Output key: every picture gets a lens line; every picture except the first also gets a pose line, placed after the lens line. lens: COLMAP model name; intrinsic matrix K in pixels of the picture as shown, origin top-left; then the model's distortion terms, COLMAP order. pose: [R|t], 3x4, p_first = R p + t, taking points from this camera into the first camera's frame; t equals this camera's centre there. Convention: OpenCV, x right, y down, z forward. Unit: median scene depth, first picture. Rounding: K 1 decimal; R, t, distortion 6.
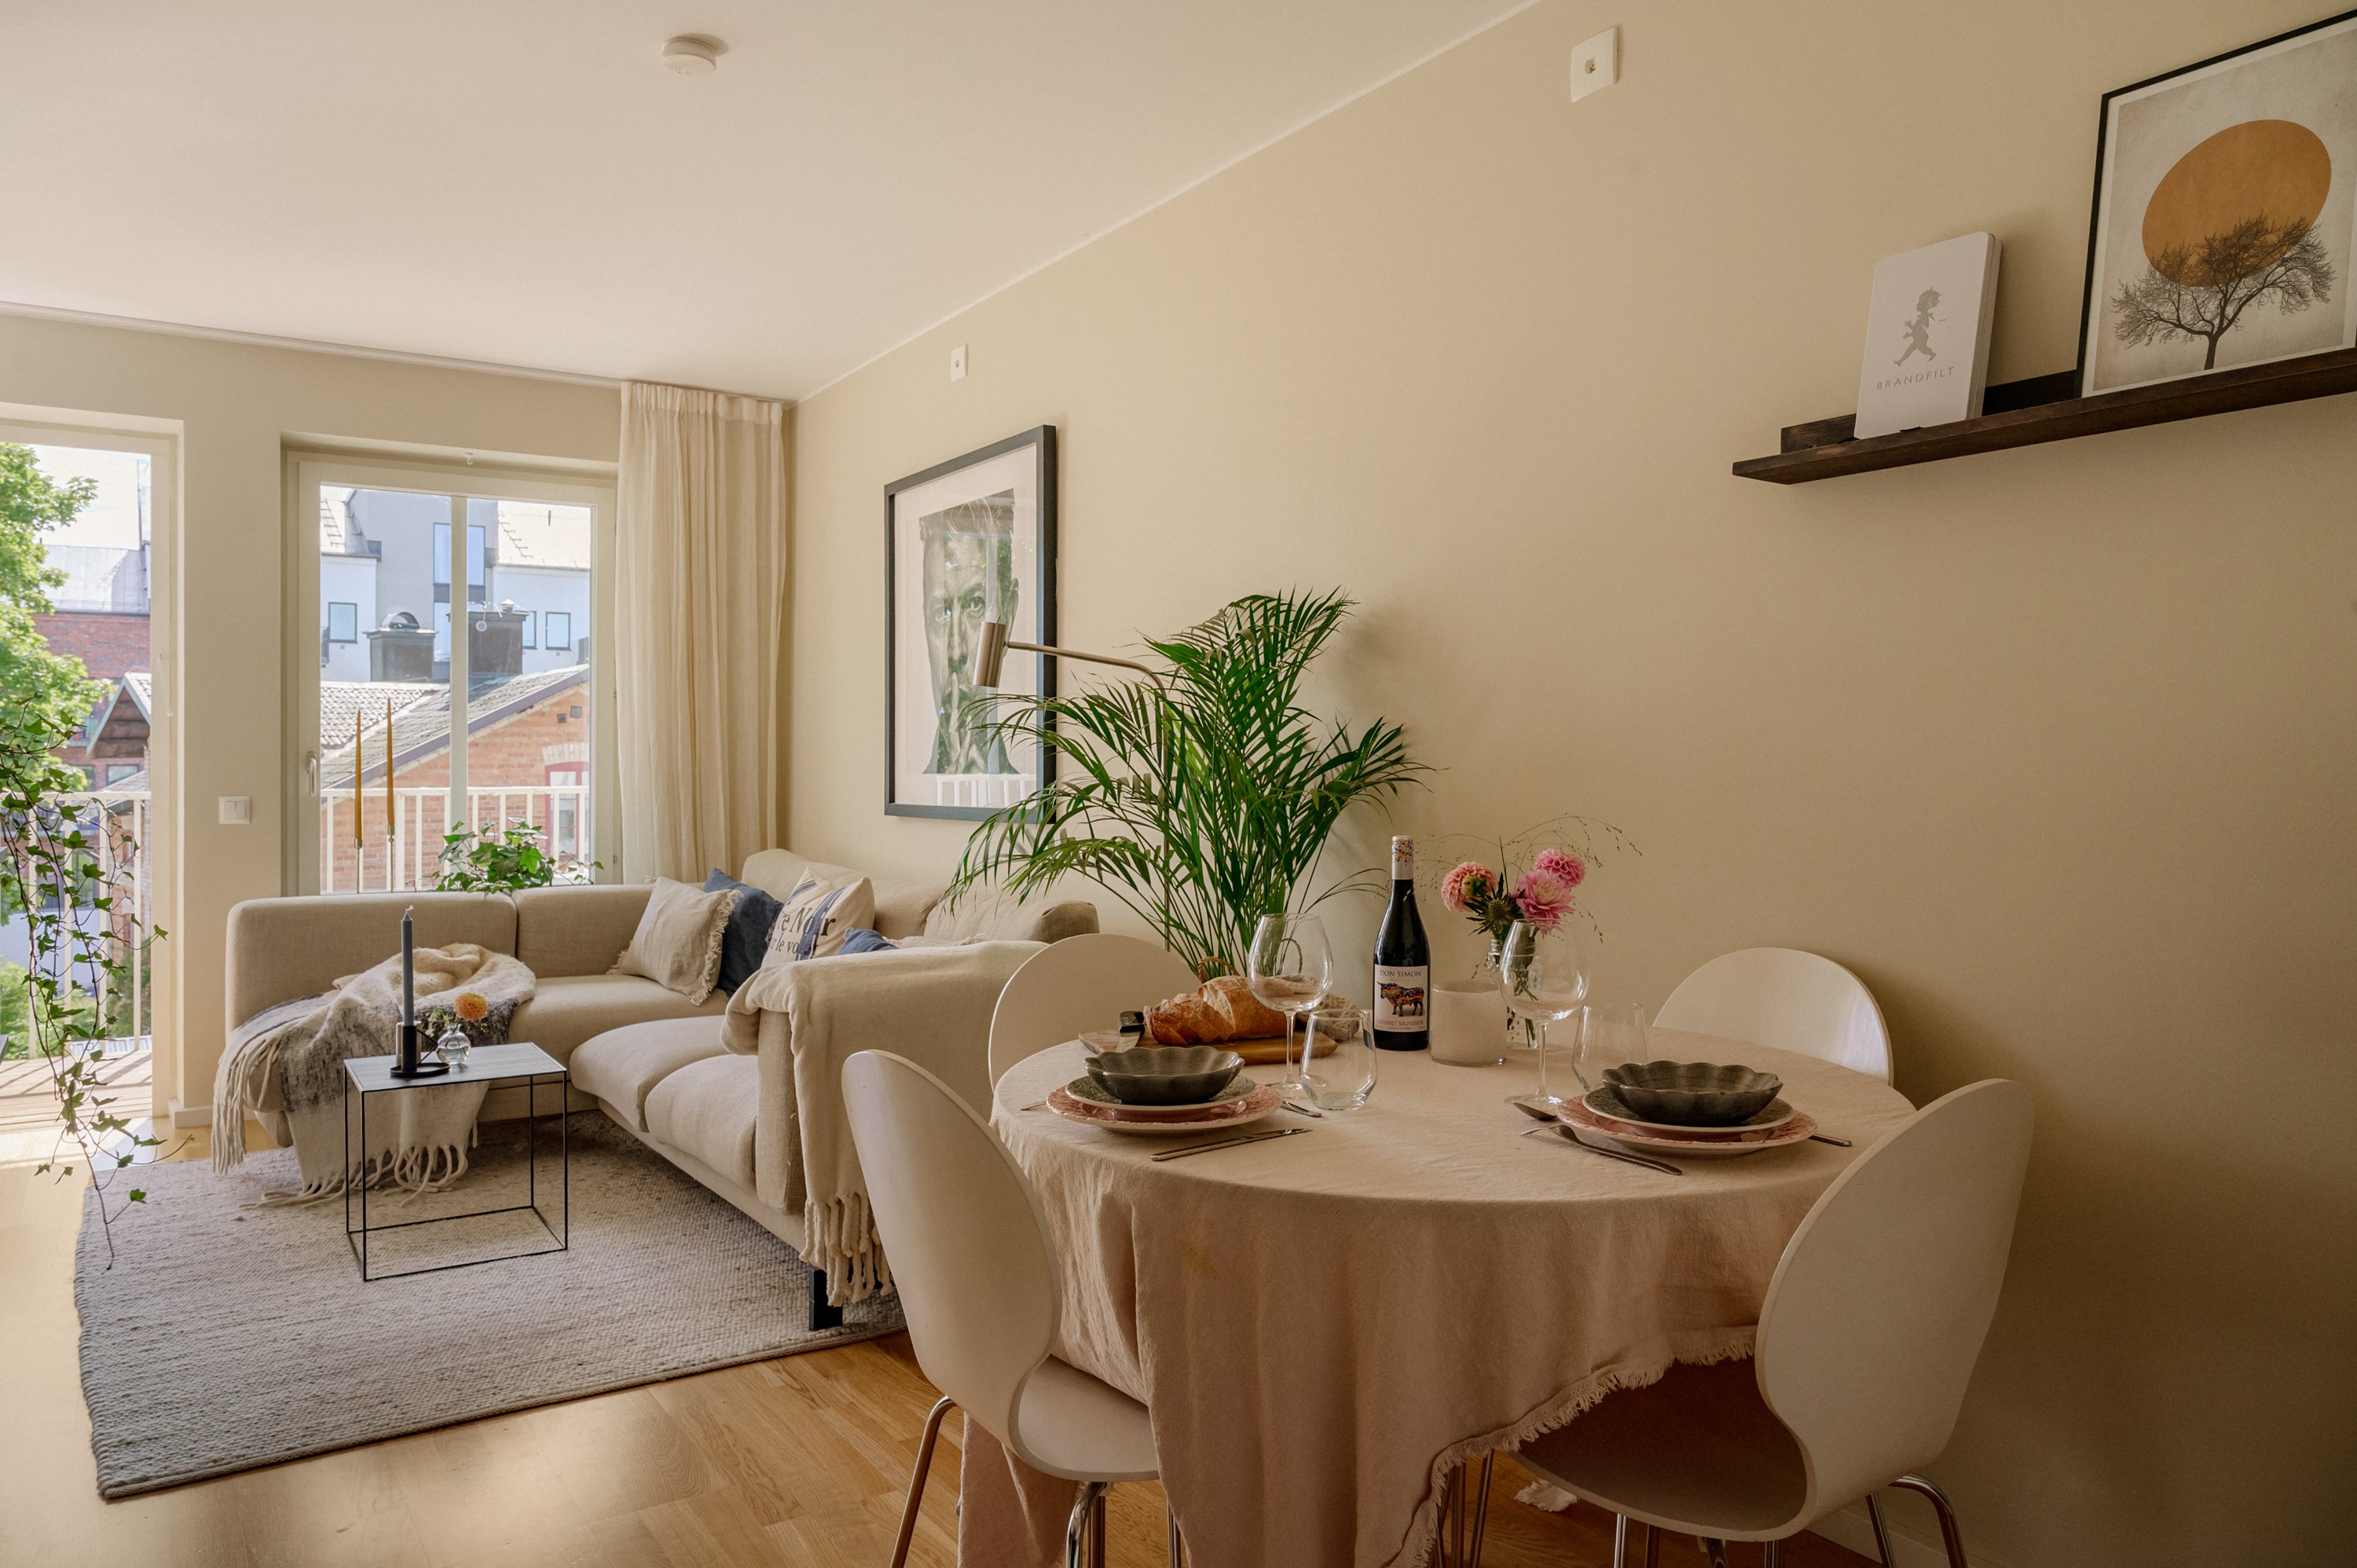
lens RADIAL K [[1649.5, 0, 1178.5], [0, 1649.5, 784.0], [0, 0, 1]] dist [0.007802, 0.004213]
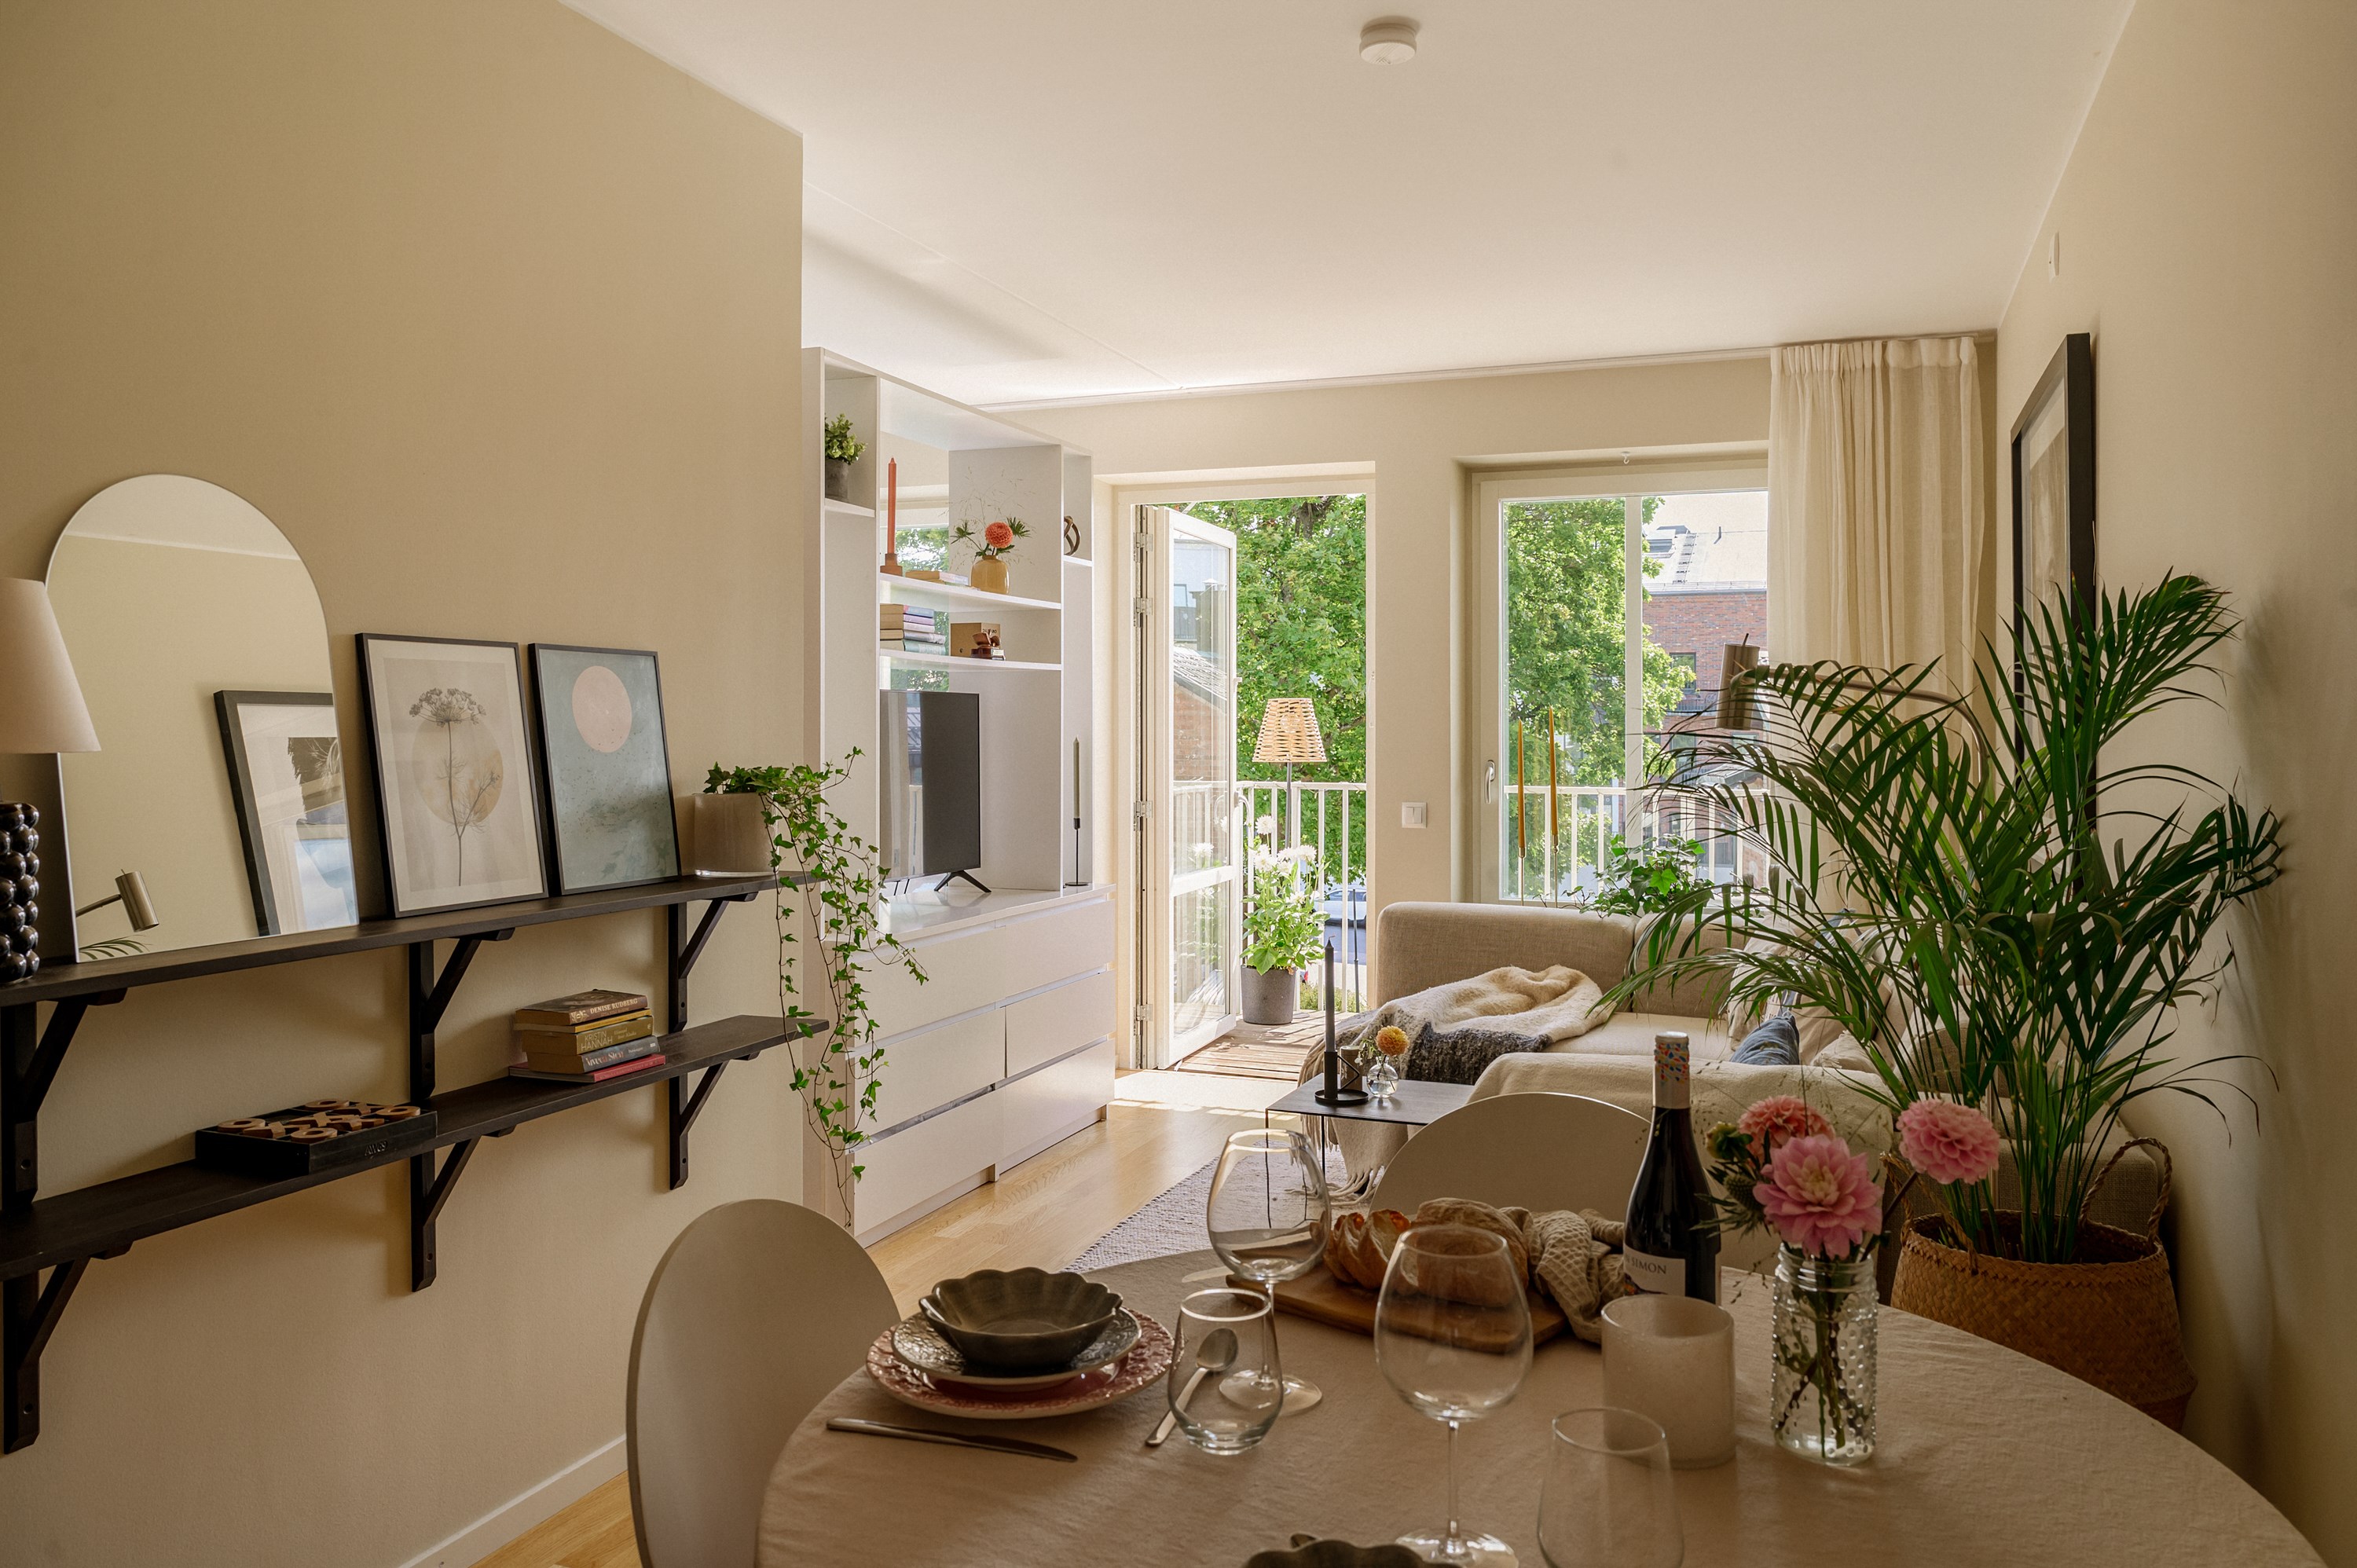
lens RADIAL K [[1750.9, 0, 1178.5], [0, 1750.9, 784.0], [0, 0, 1]] dist [0.001989, -0.000624]
pose [[0.596999, 0.027763, -0.801761, 0.251703], [-0.007874, 0.999556, 0.028749, -0.037598], [0.802203, -0.010850, 0.596952, 0.197344]]
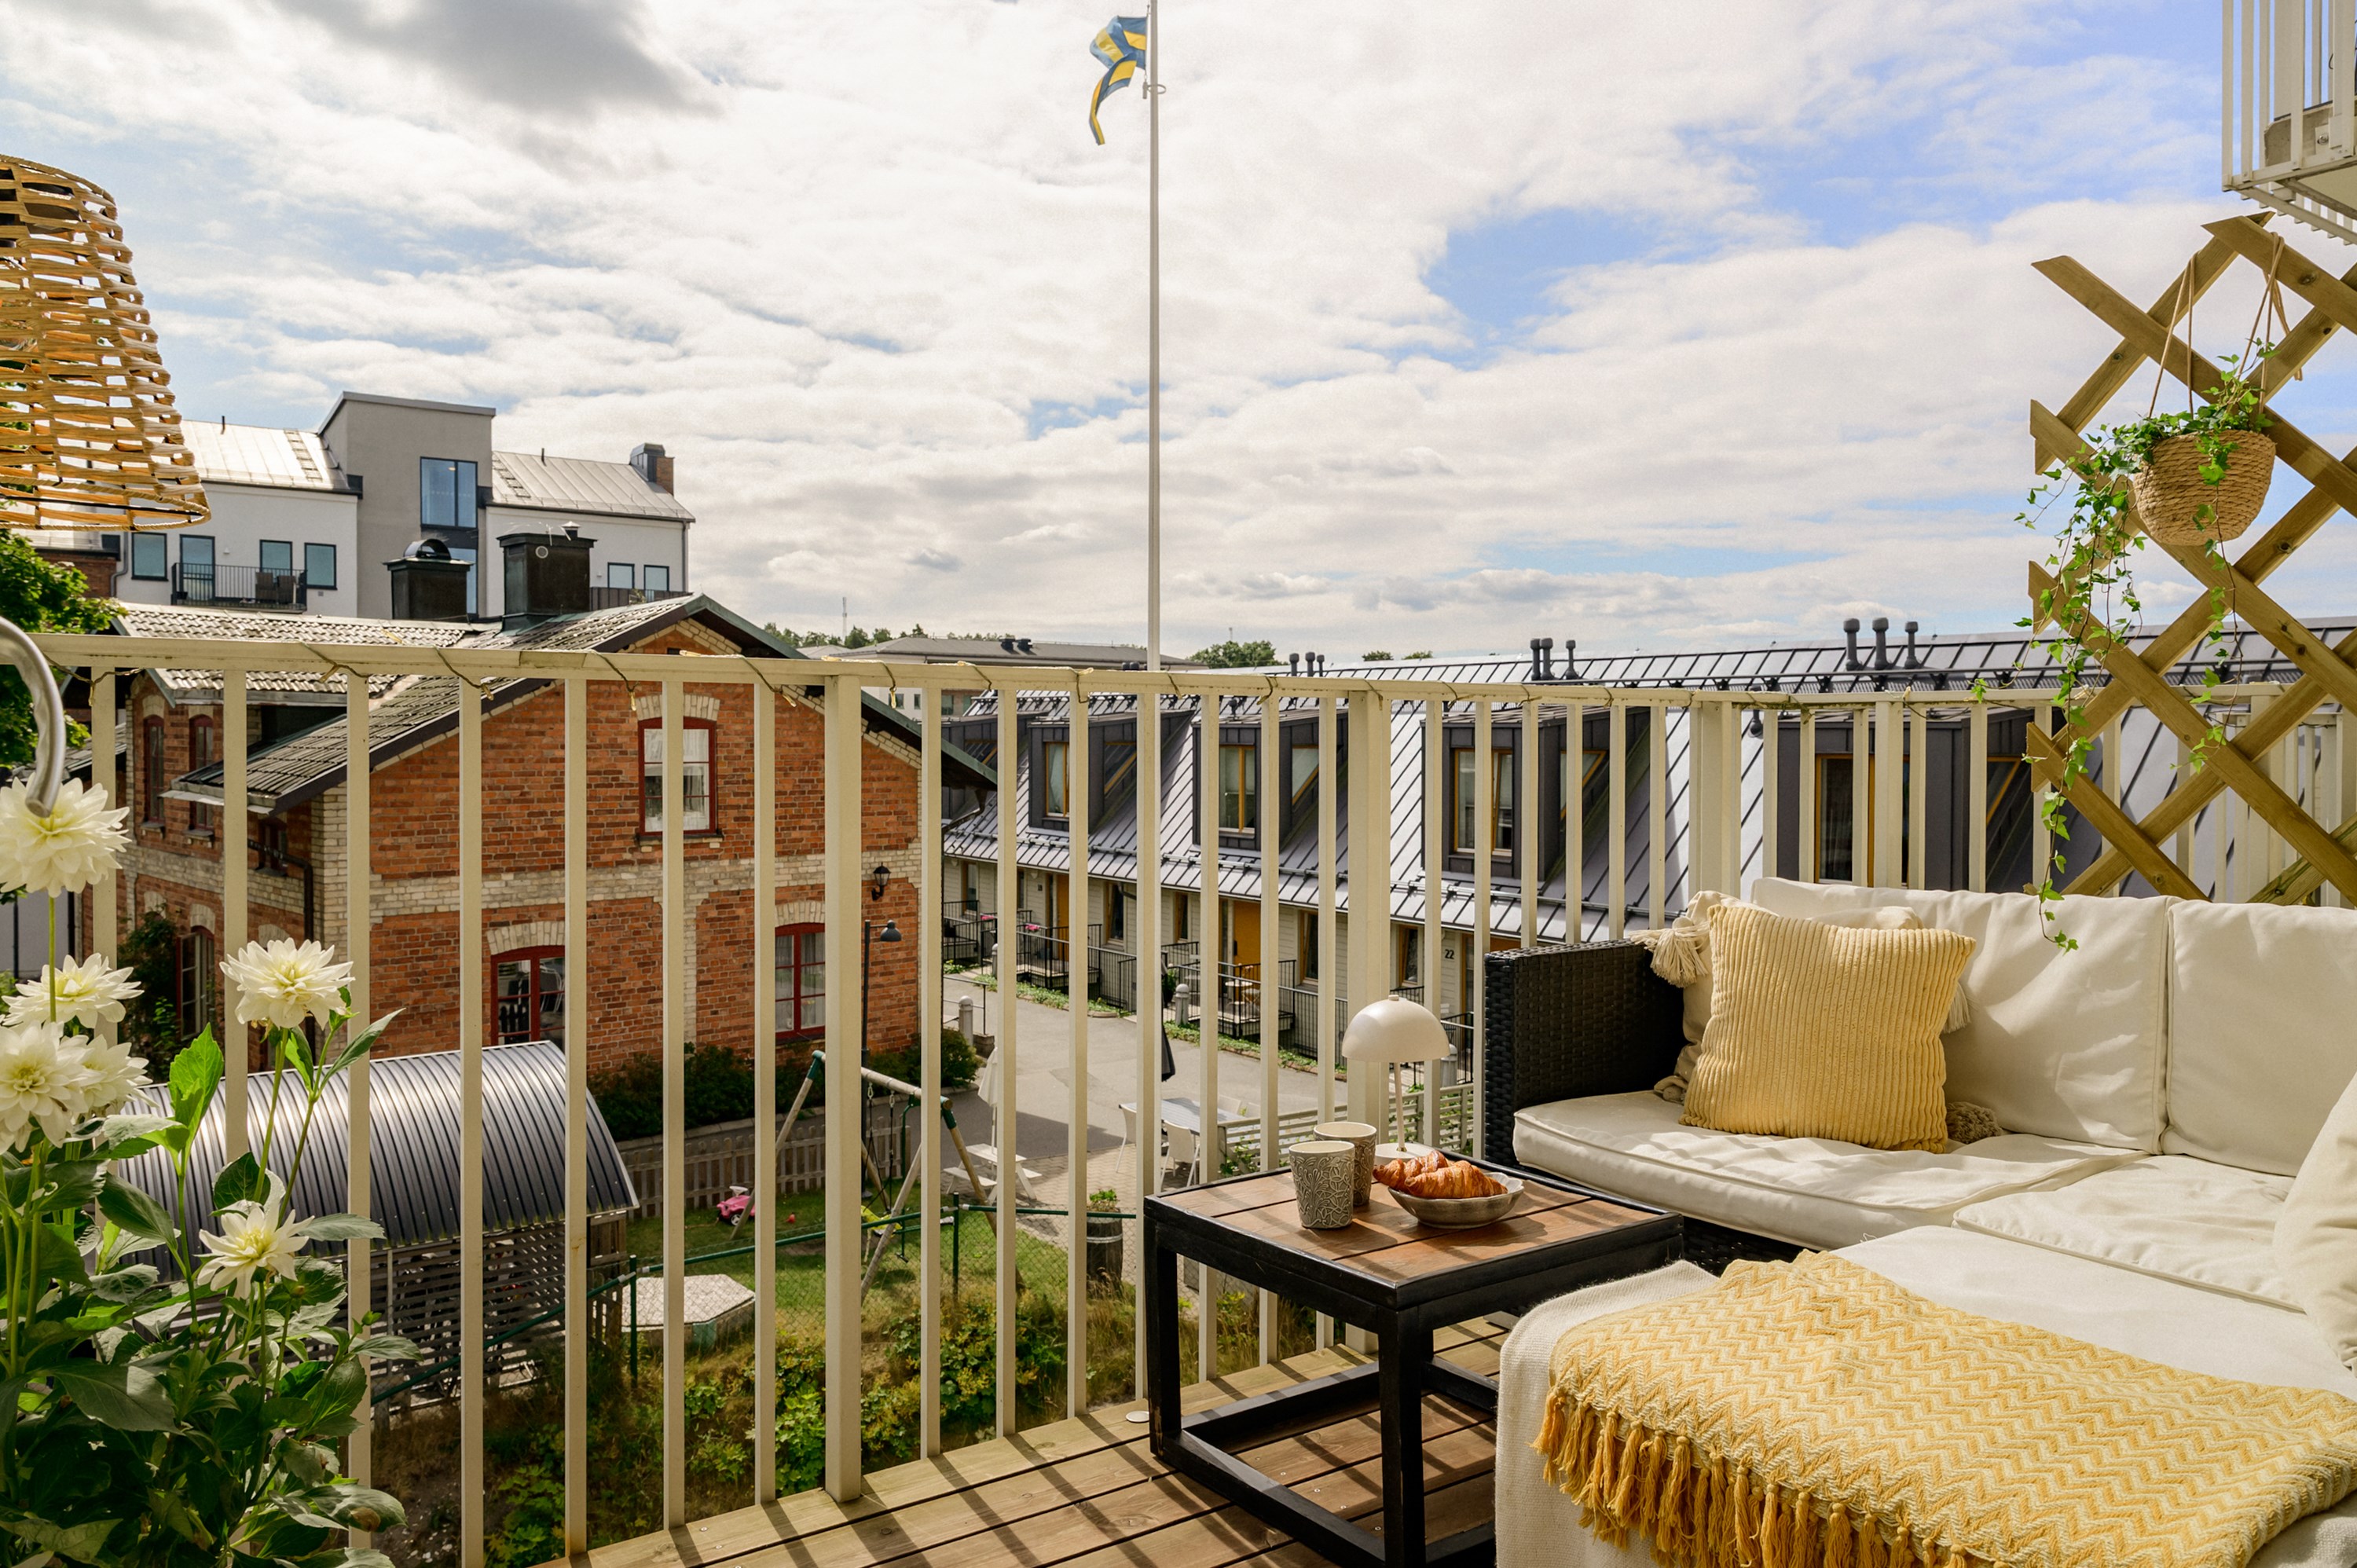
lens RADIAL K [[1649.5, 0, 1178.5], [0, 1649.5, 784.0], [0, 0, 1]] dist [0.007802, 0.004213]
pose [[0.999224, -0.000156, 0.039386, -0.749914], [-0.000484, 0.999868, 0.016239, 0.033261], [-0.039383, -0.016245, 0.999092, 0.890945]]
